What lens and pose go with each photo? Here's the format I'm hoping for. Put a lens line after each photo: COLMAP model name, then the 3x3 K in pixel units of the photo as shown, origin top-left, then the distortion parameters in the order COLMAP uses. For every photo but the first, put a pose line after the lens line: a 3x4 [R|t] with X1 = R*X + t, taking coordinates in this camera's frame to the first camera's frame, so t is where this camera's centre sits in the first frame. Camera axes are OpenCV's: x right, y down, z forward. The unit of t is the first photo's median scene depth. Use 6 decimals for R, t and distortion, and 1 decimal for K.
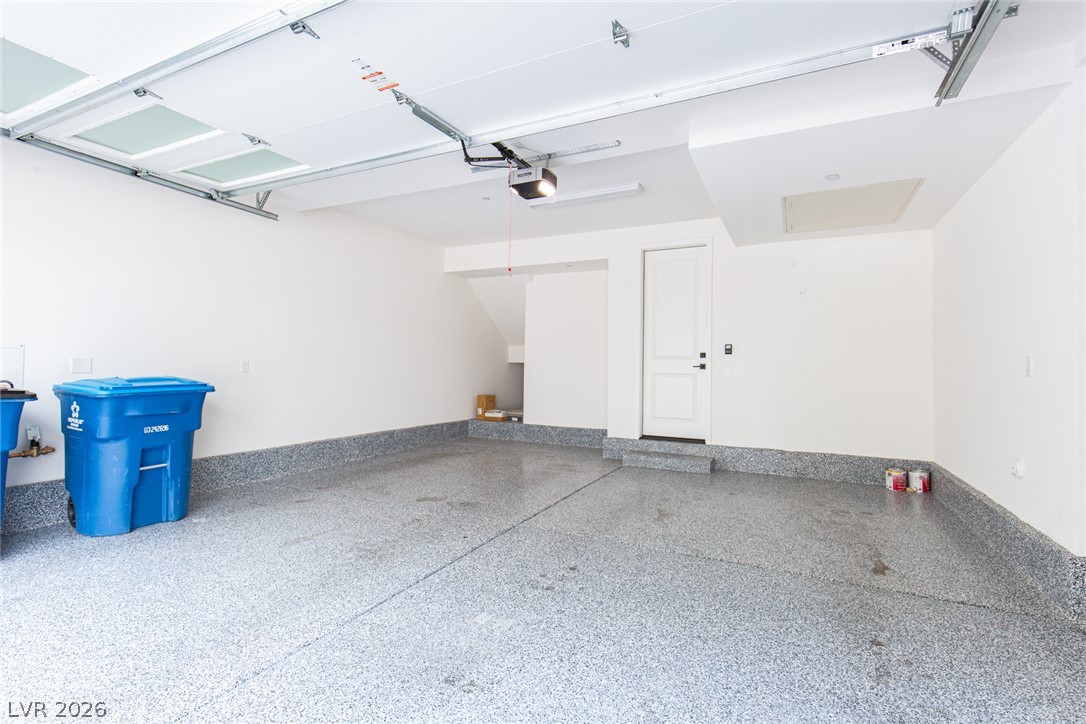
lens RADIAL K [[492.3, 0, 572.7], [0, 492.3, 360.8], [0, 0, 1]] dist [0.008571, -0.000549]
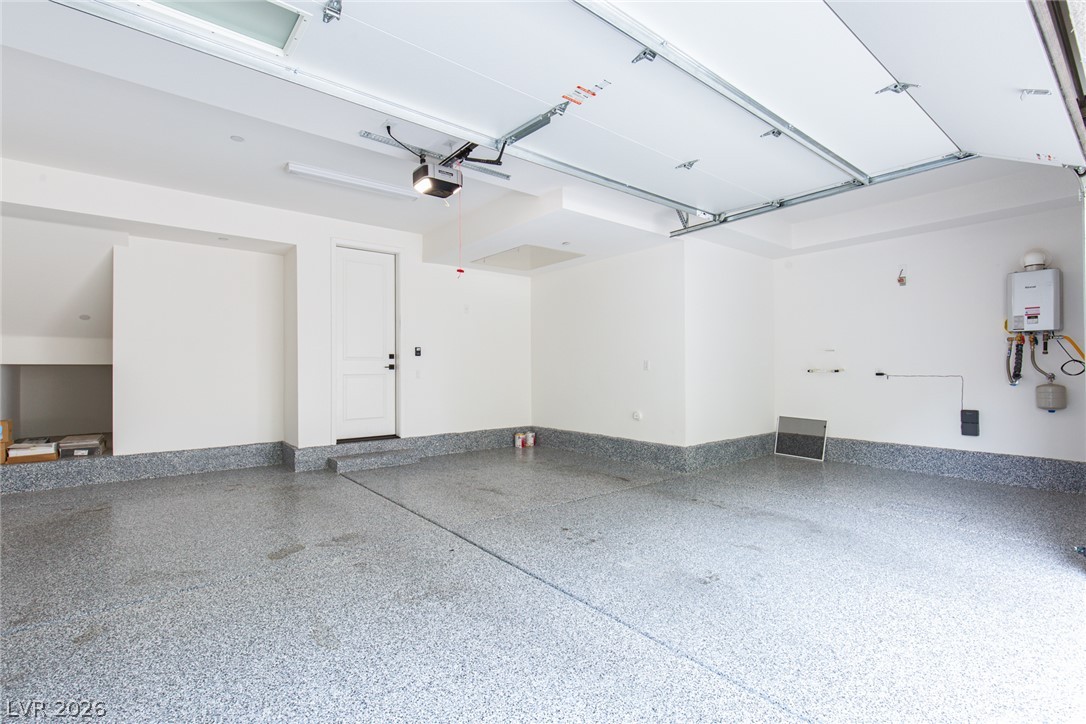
lens RADIAL K [[487.3, 0, 529.8], [0, 487.3, 368.0], [0, 0, 1]] dist [0.007214, 0.000452]
pose [[0.460380, -0.013380, 0.887621, -0.654787], [-0.001100, 0.999877, 0.015643, -0.003884], [-0.887721, -0.008178, 0.460309, 0.296874]]
